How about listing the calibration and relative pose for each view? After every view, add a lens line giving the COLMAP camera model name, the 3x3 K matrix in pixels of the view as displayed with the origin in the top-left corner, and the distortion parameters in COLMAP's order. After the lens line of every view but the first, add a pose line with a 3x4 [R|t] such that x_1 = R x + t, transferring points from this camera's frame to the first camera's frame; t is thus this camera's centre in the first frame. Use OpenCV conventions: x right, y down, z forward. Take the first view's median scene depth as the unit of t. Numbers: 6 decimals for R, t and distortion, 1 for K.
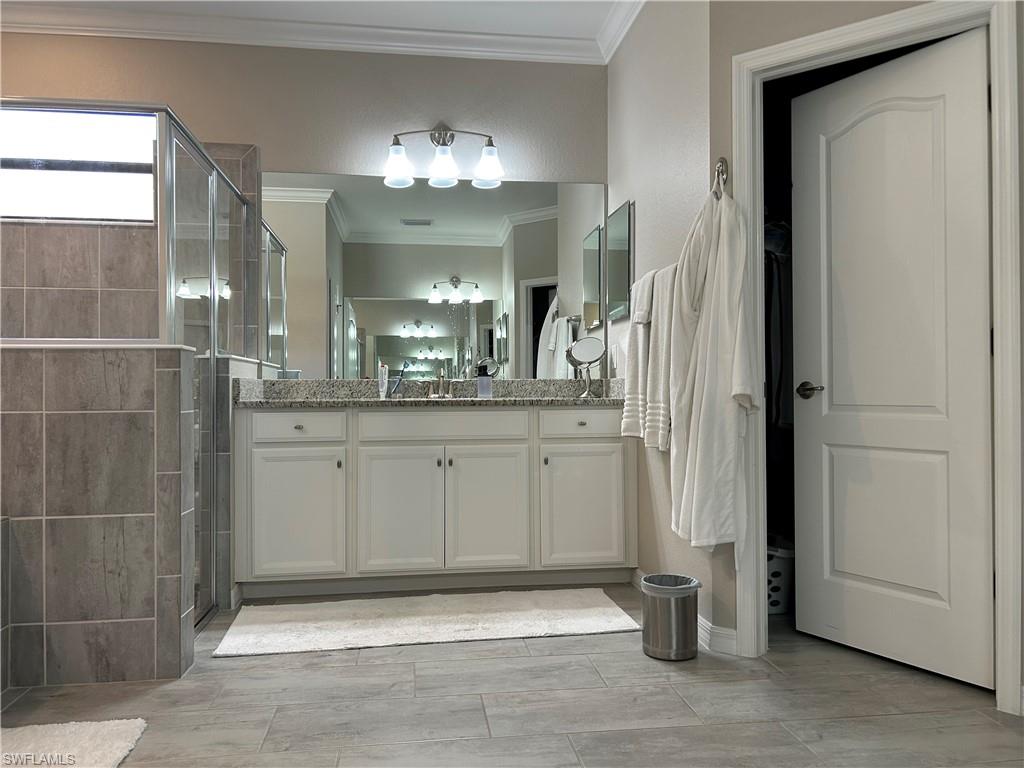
lens RADIAL K [[773.4, 0, 512.9], [0, 773.4, 385.9], [0, 0, 1]] dist [0.073640, -0.079358]
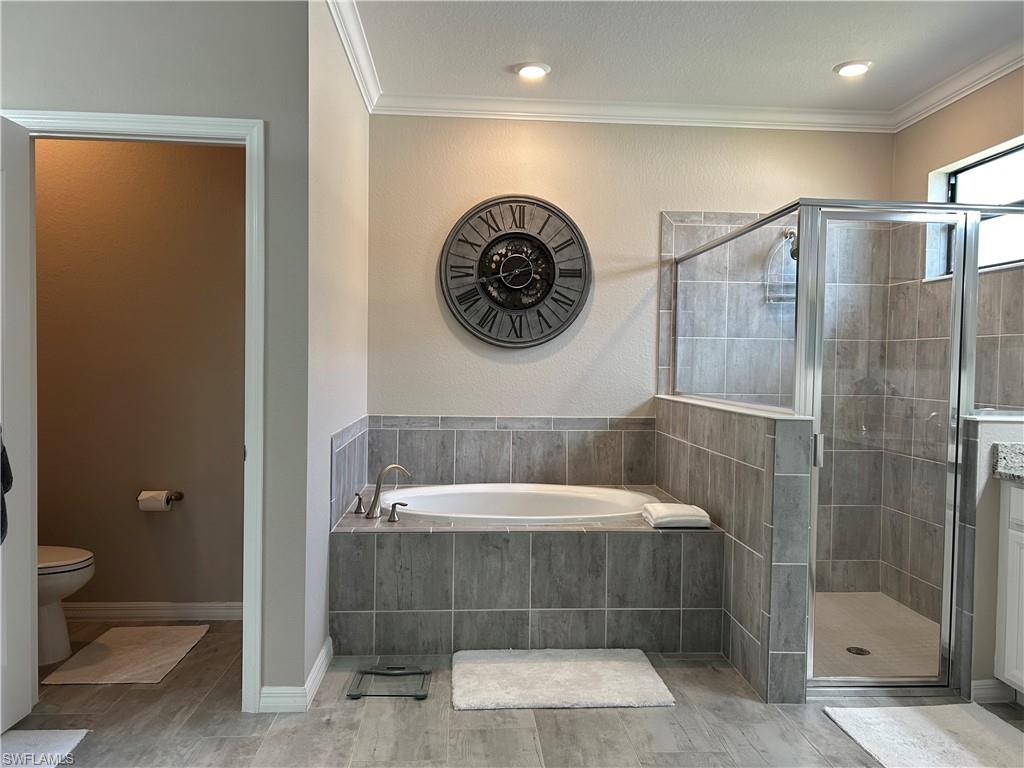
lens RADIAL K [[773.4, 0, 508.1], [0, 773.4, 374.7], [0, 0, 1]] dist [0.073640, -0.079358]
pose [[-0.078852, 0.018730, -0.996710, 0.710505], [-0.008021, 0.999779, 0.019422, -0.126185], [0.996854, 0.009527, -0.078685, 0.664572]]
